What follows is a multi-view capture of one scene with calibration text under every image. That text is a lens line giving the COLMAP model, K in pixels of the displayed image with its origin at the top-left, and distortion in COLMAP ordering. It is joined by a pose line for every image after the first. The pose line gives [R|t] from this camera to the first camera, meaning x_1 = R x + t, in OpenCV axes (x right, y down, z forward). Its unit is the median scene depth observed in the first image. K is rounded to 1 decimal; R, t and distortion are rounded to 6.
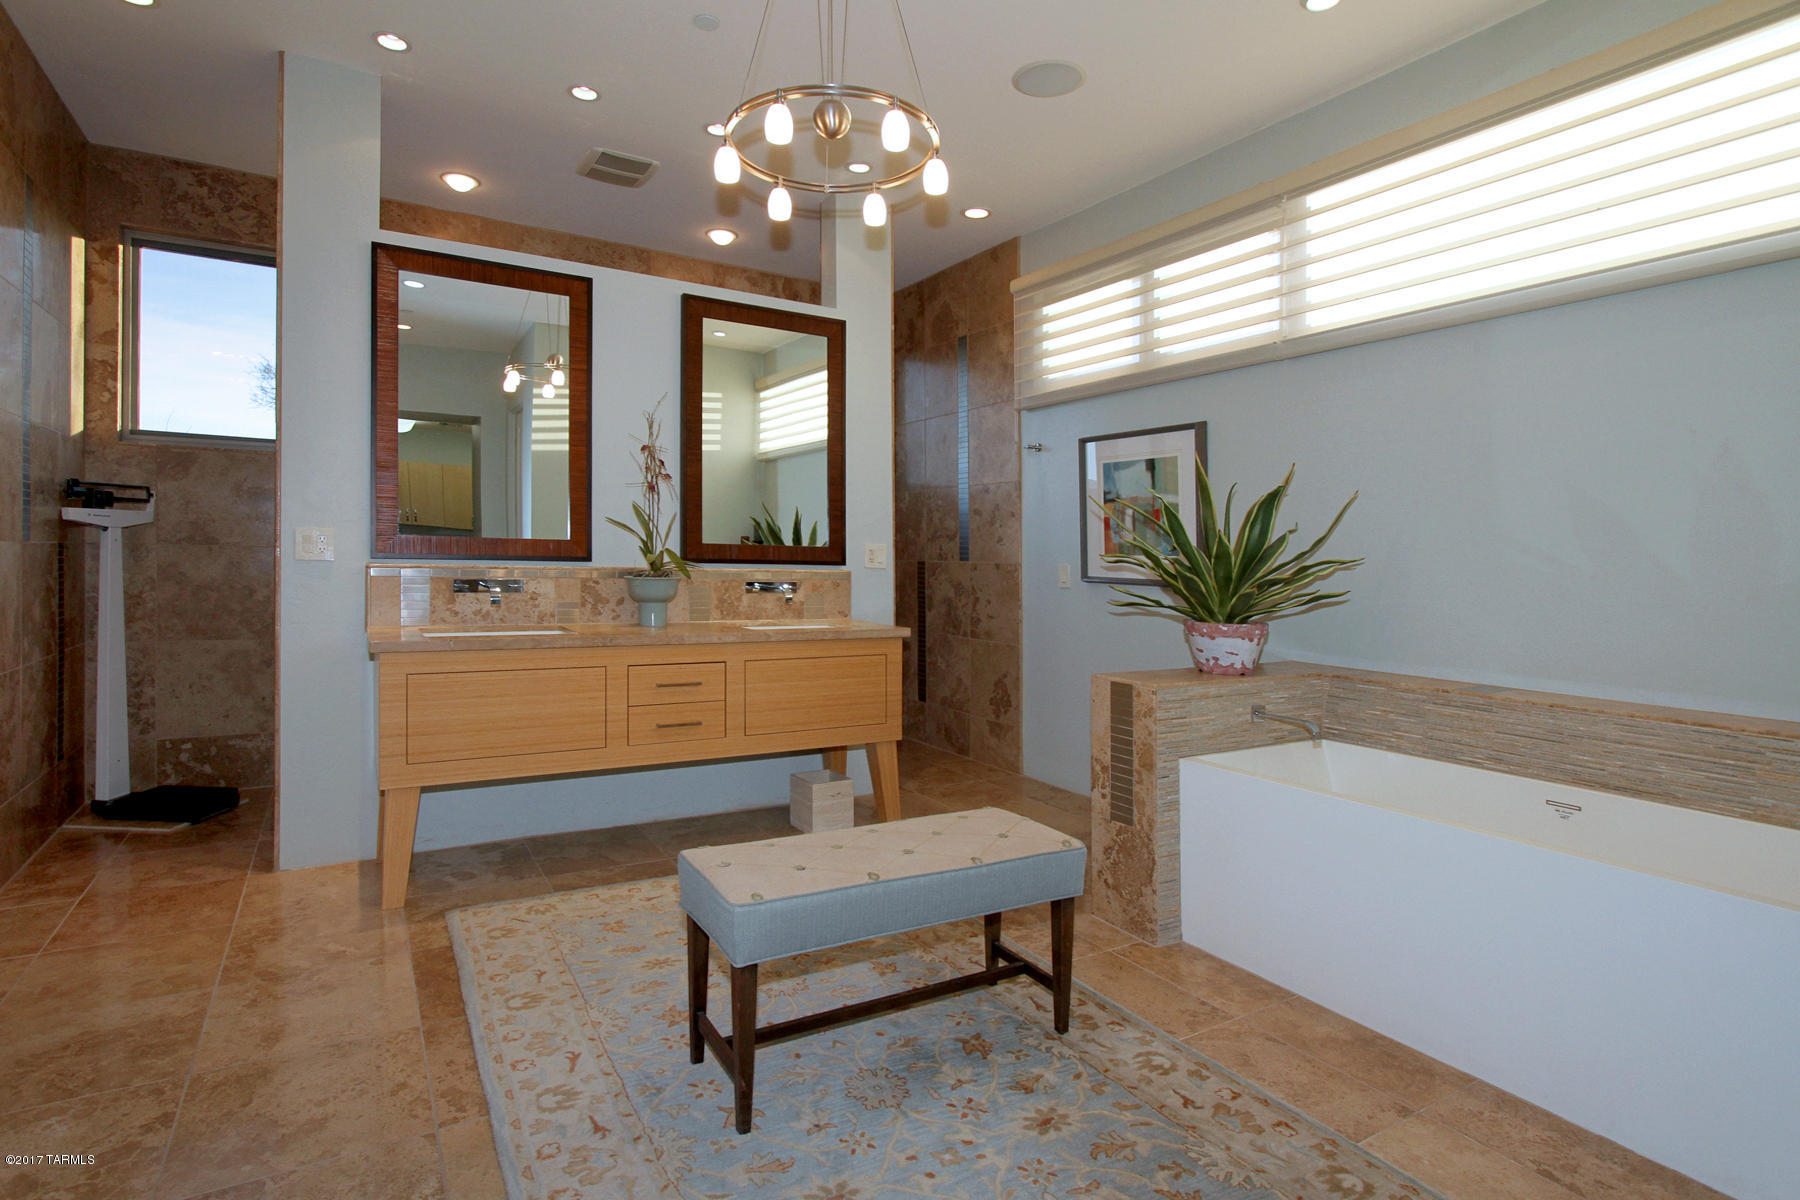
lens RADIAL K [[950.0, 0, 896.7], [0, 950.0, 544.3], [0, 0, 1]] dist [-0.000607, -0.000030]
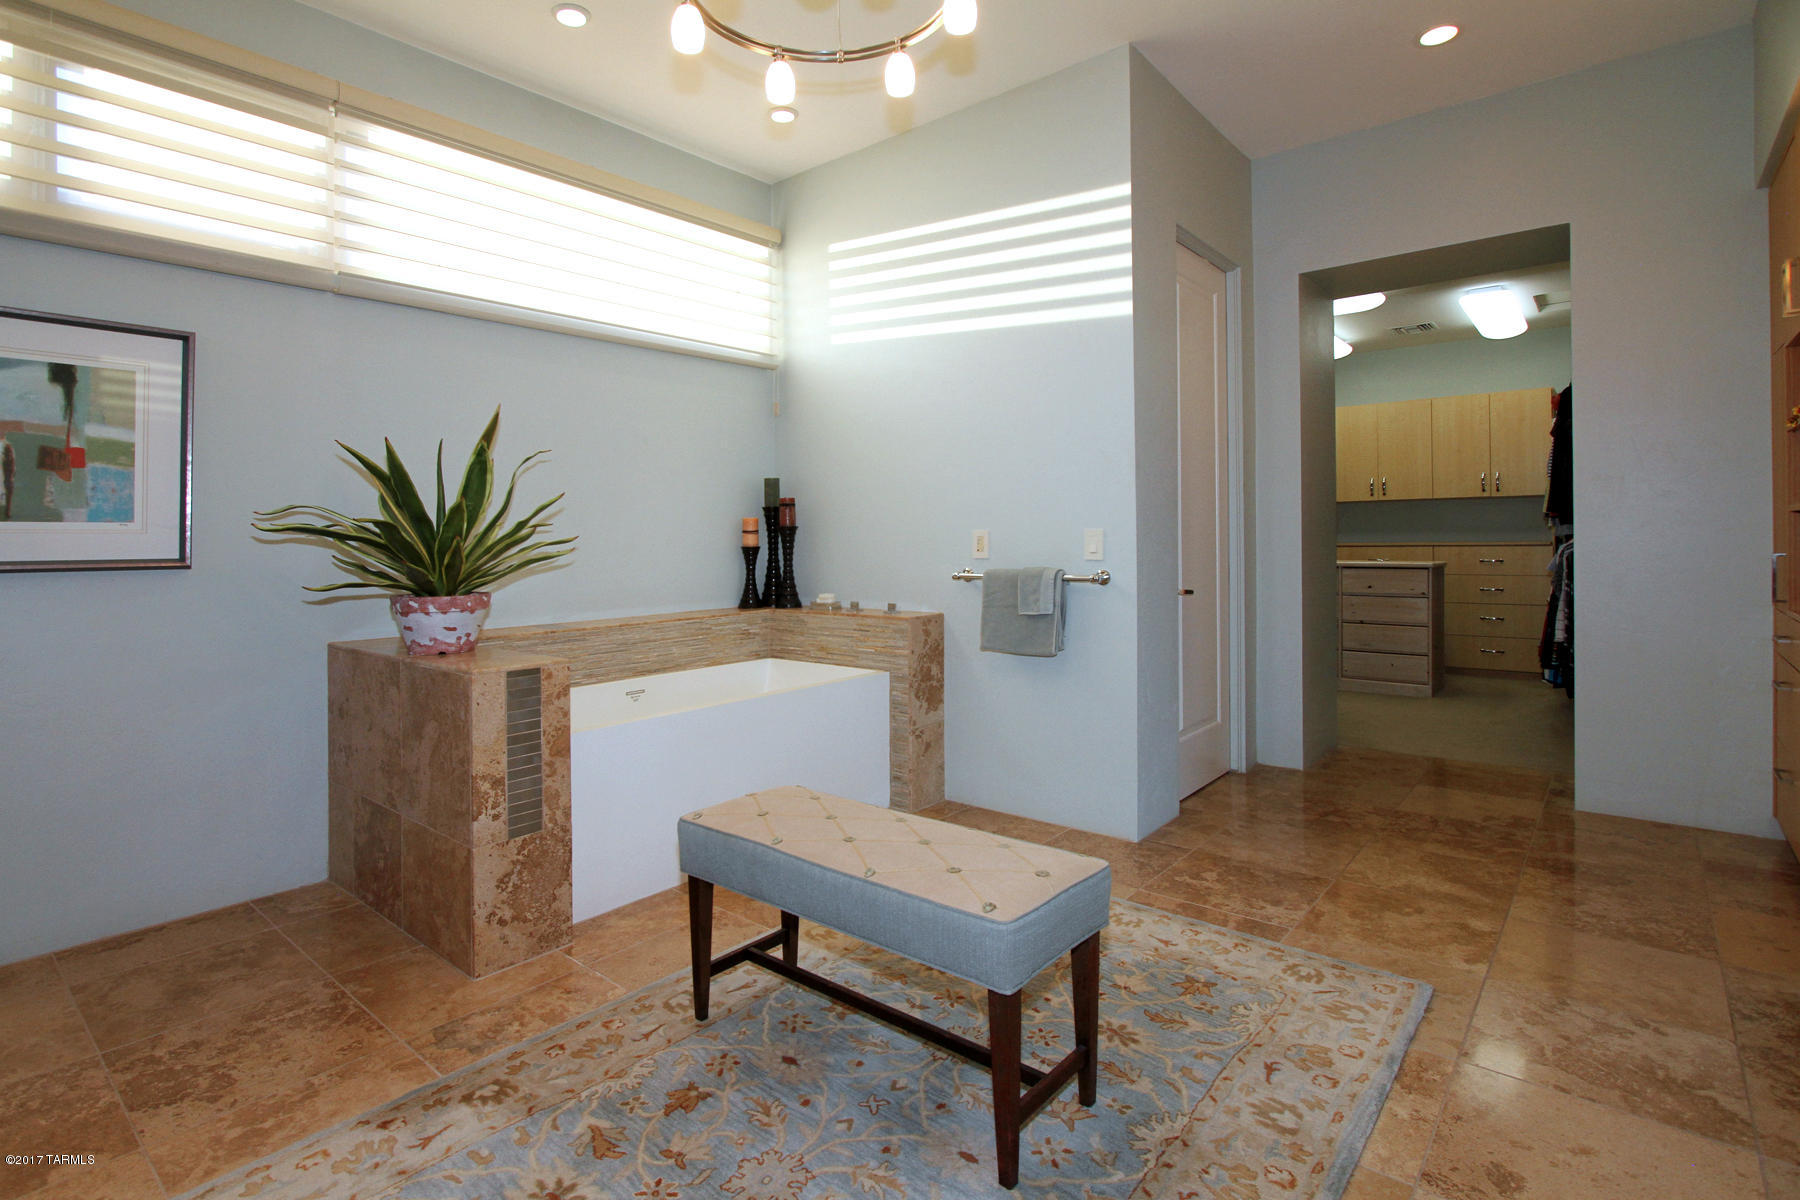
lens RADIAL K [[841.0, 0, 895.9], [0, 841.0, 525.1], [0, 0, 1]] dist [-0.043127, -0.000039]
pose [[-0.324183, 0.001622, 0.945993, -0.557301], [-0.002256, 0.999994, -0.002488, 0.020455], [-0.945992, -0.002941, -0.324177, 0.919304]]
